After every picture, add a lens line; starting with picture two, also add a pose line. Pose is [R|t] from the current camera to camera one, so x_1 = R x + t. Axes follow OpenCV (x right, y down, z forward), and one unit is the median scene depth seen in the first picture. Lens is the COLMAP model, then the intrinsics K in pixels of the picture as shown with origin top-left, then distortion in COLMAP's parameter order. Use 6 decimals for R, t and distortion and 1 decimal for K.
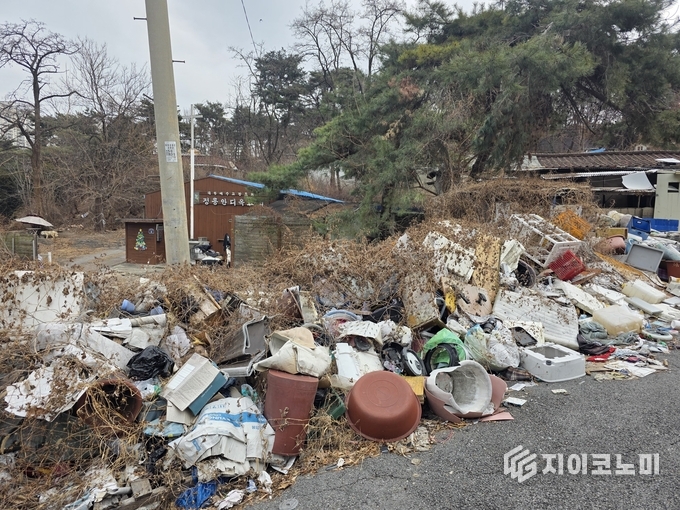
lens RADIAL K [[465.3, 0, 340.0], [0, 465.3, 255.0], [0, 0, 1]] dist [0.064805, -0.056216]
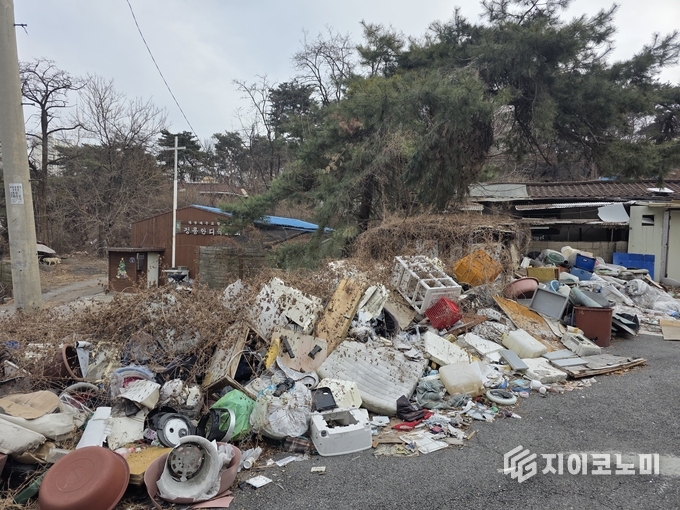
lens RADIAL K [[465.3, 0, 340.0], [0, 465.3, 255.0], [0, 0, 1]] dist [0.064805, -0.056216]
pose [[0.997643, 0.006461, -0.068312, 0.142840], [-0.009963, 0.998646, -0.051056, -0.017955], [0.067890, 0.051617, 0.996357, 0.024244]]
